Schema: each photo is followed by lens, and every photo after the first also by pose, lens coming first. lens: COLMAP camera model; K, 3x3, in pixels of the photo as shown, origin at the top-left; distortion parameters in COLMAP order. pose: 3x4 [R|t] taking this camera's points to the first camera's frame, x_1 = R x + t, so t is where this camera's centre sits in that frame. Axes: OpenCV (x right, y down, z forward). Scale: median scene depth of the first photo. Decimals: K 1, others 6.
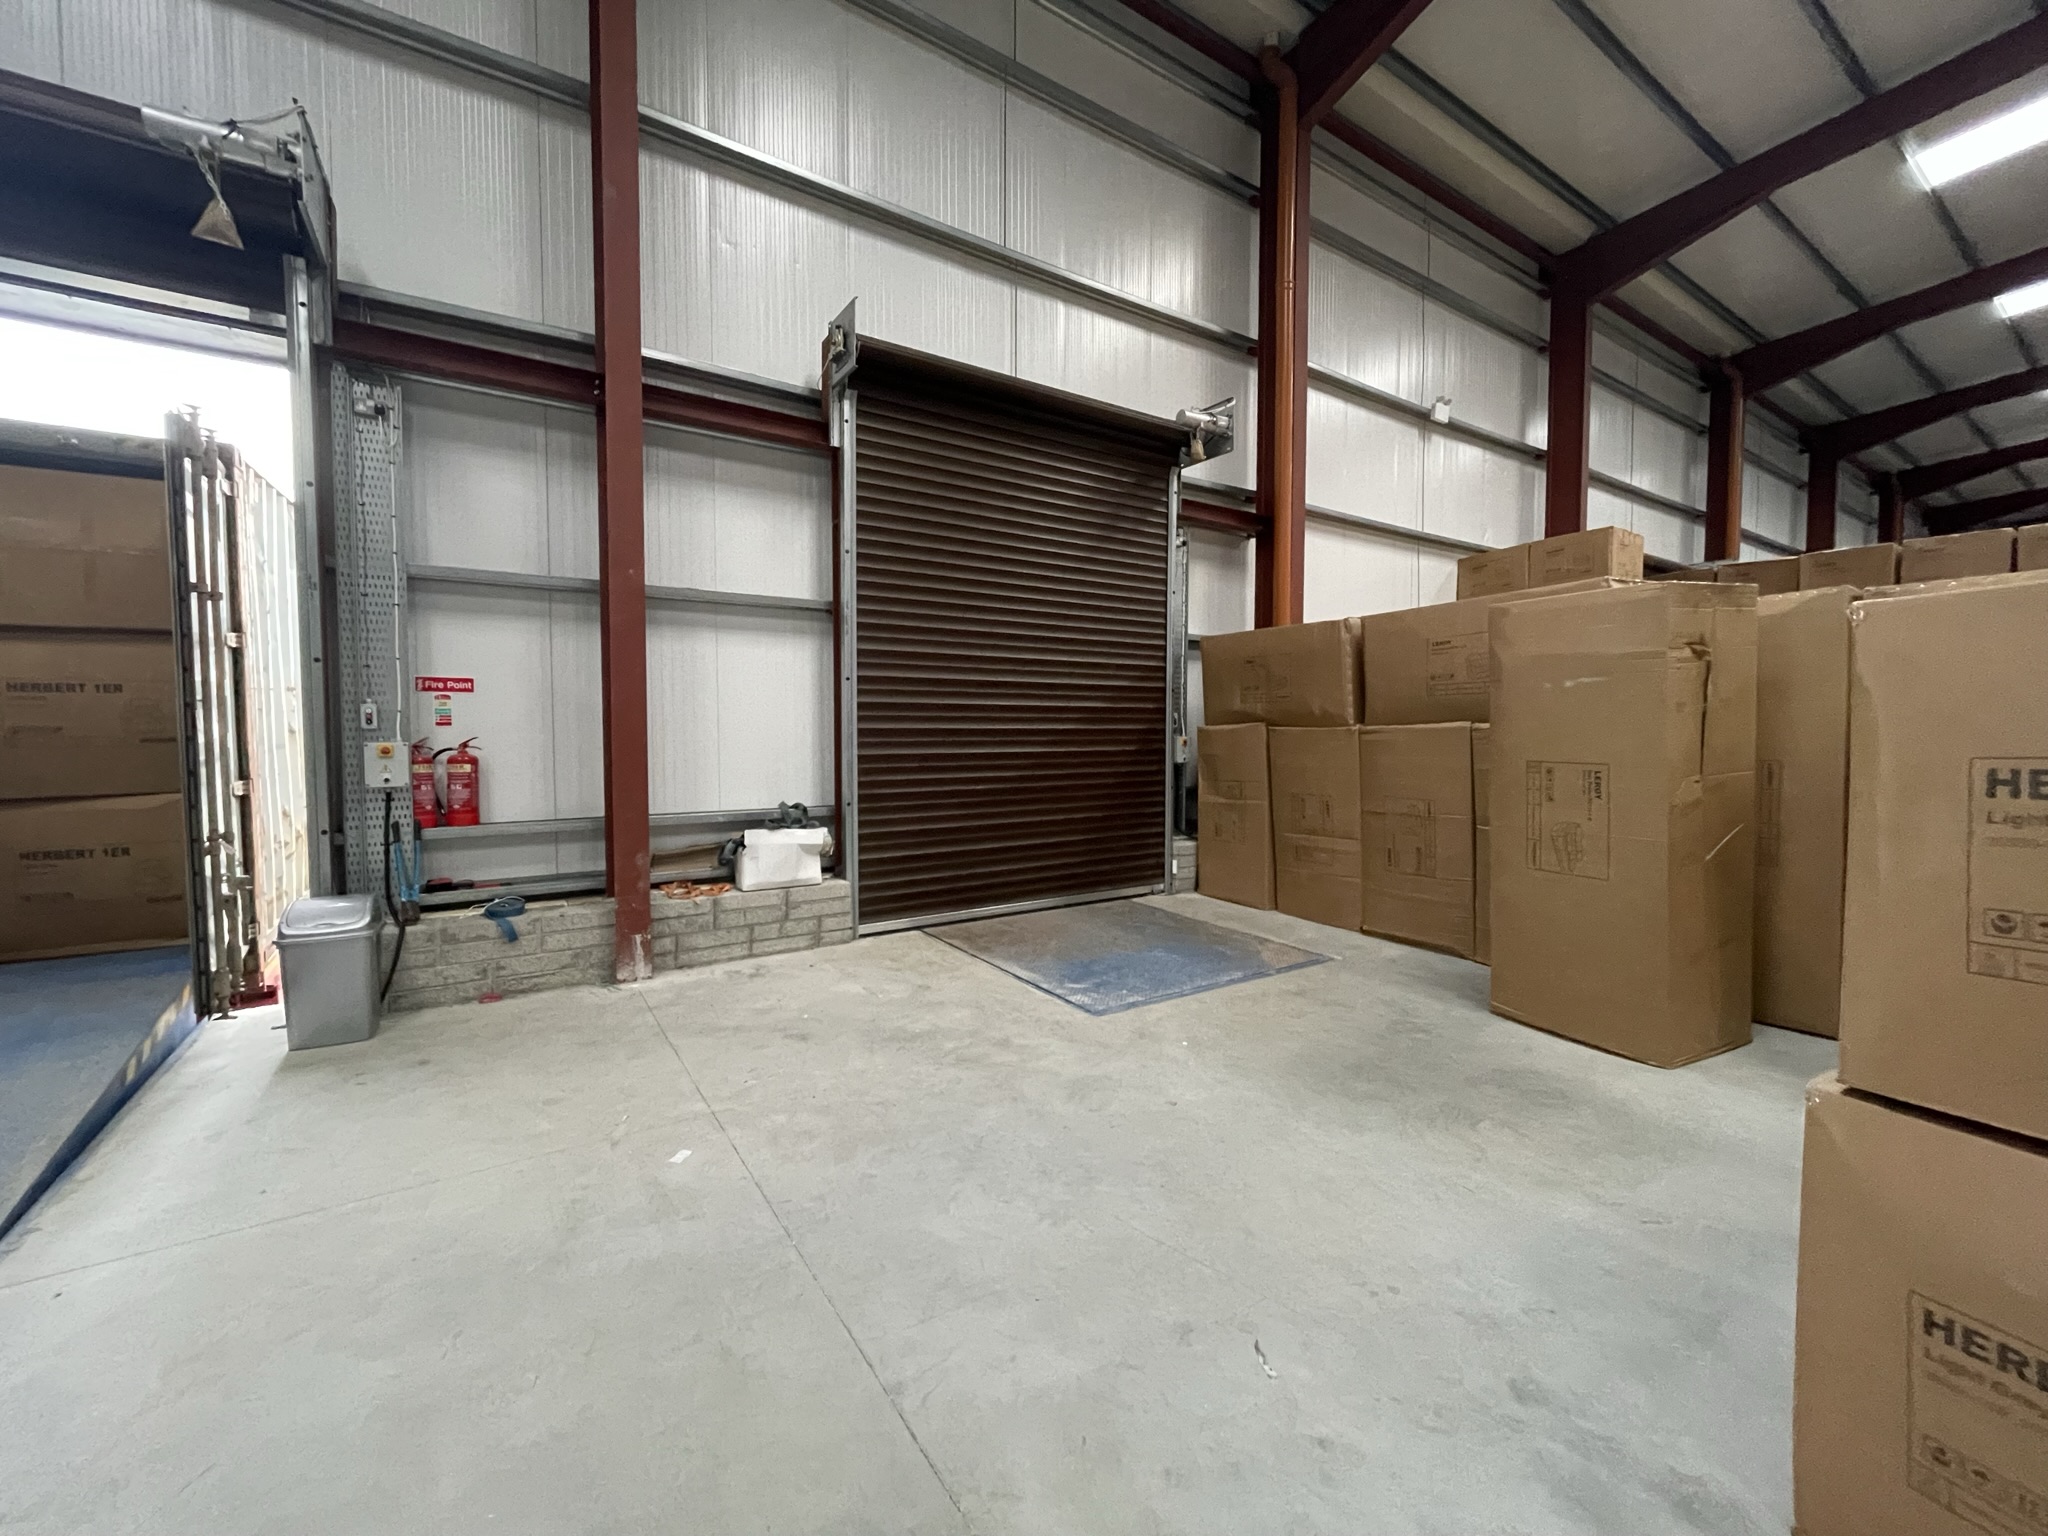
lens RADIAL K [[822.1, 0, 1016.9], [0, 822.1, 762.3], [0, 0, 1]] dist [-0.001751, -0.000234]
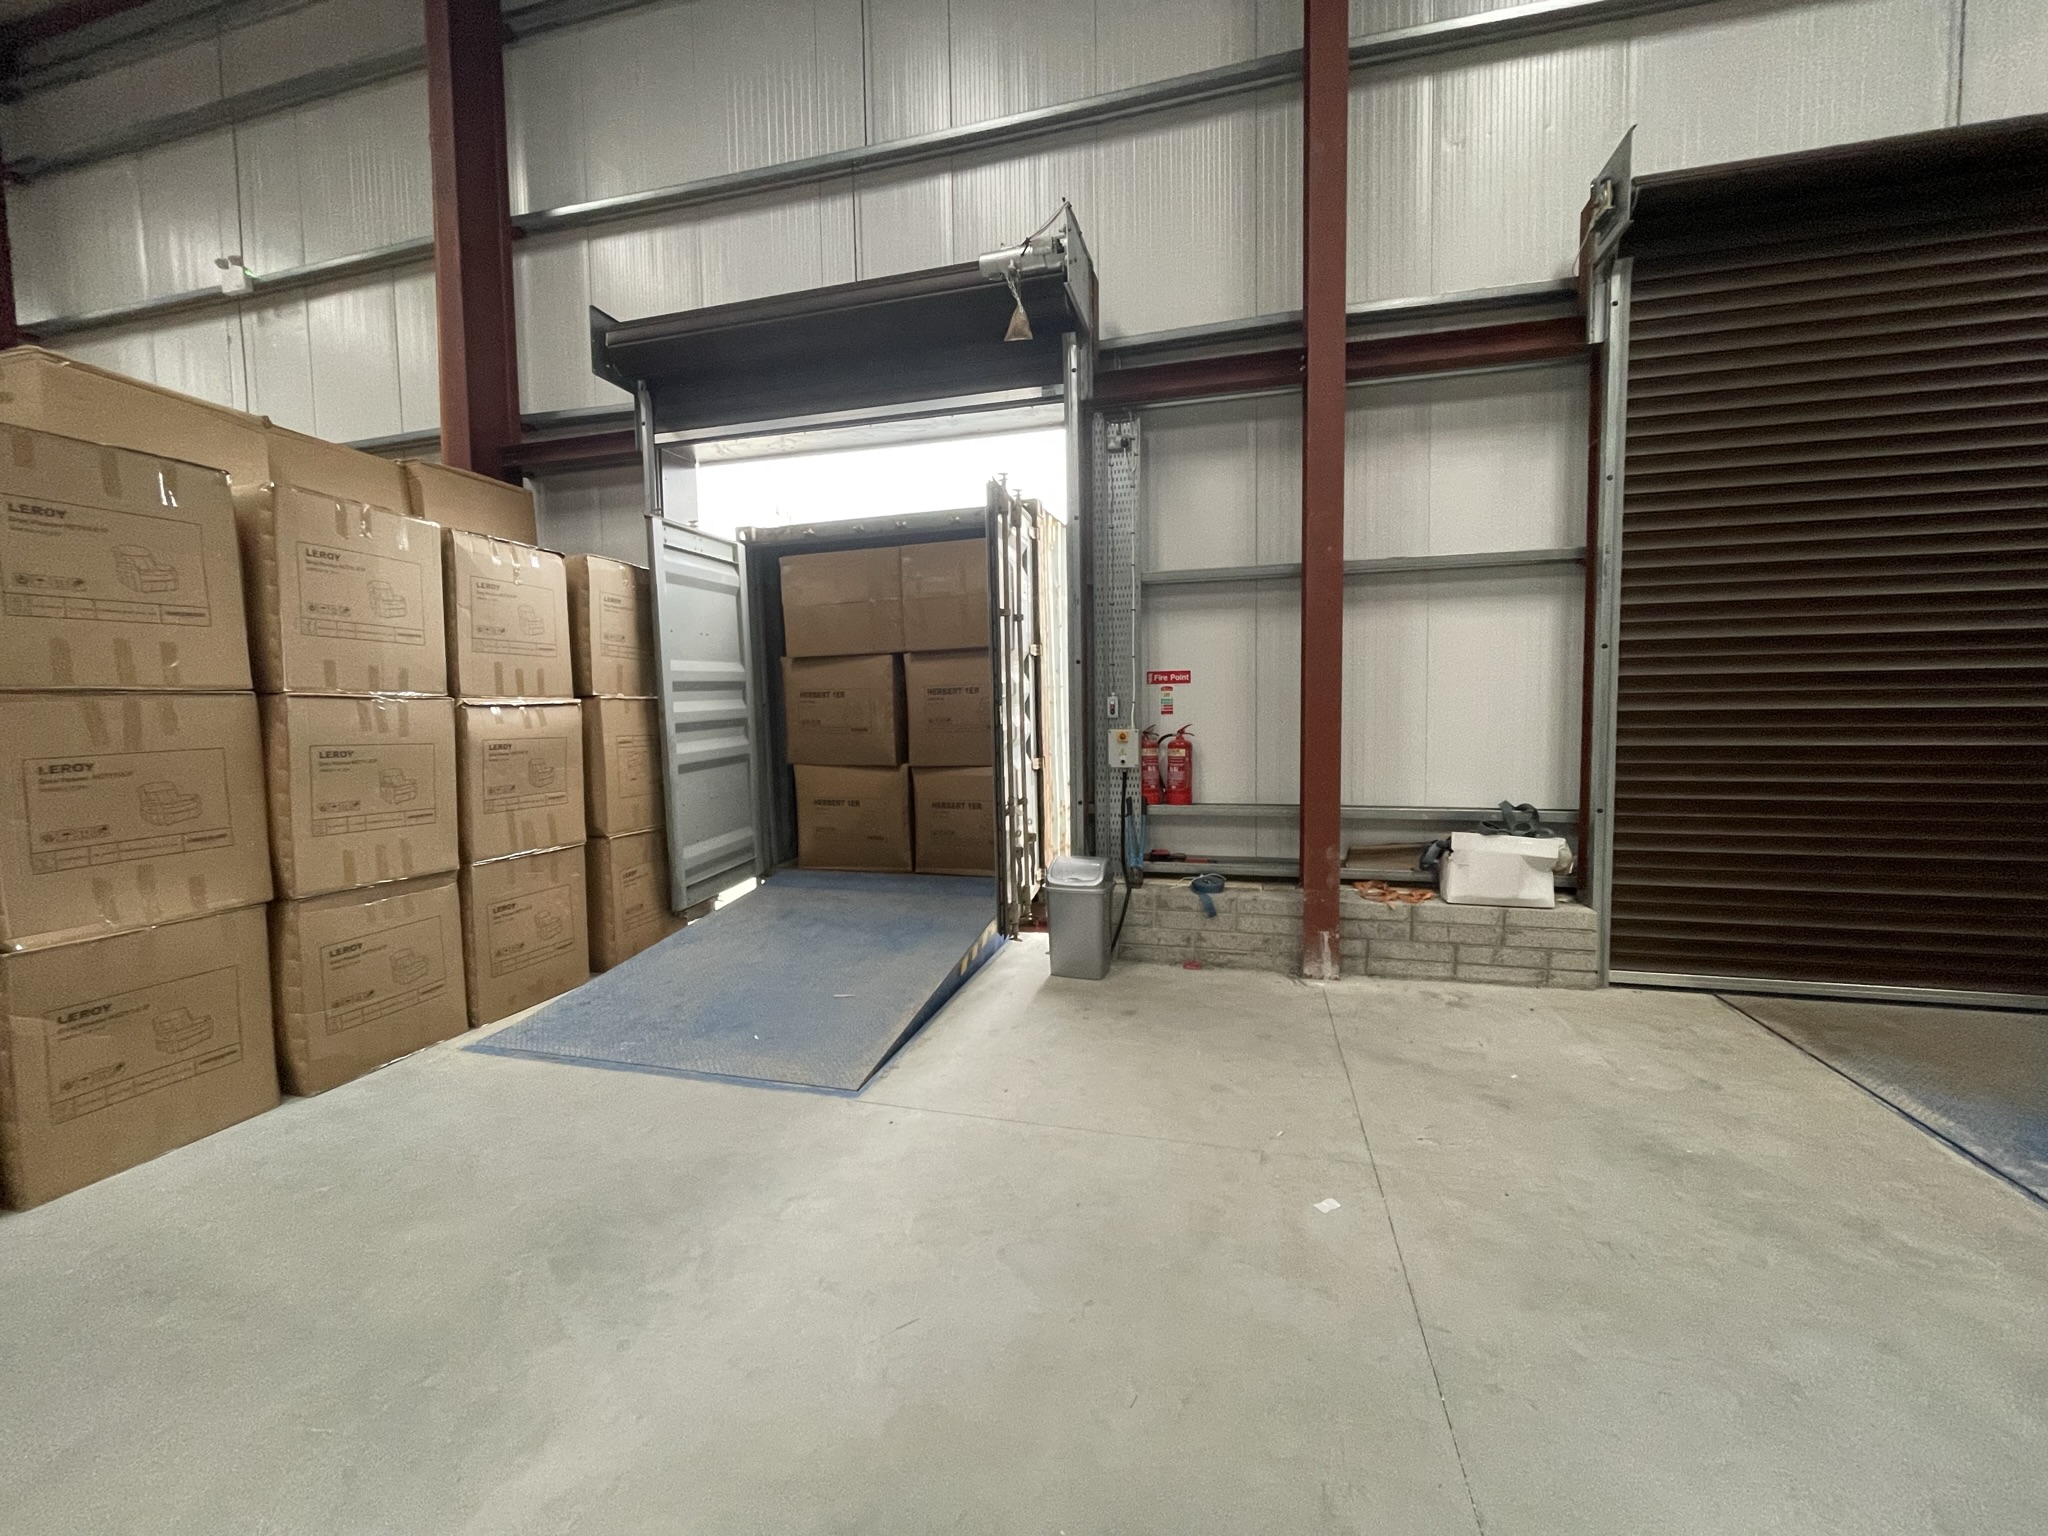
lens RADIAL K [[822.1, 0, 1016.9], [0, 822.1, 762.3], [0, 0, 1]] dist [-0.001751, -0.000234]
pose [[0.663561, 0.034393, -0.747331, 0.006976], [-0.017663, 0.999385, 0.030309, -0.009124], [0.747914, -0.006911, 0.663760, 0.102265]]
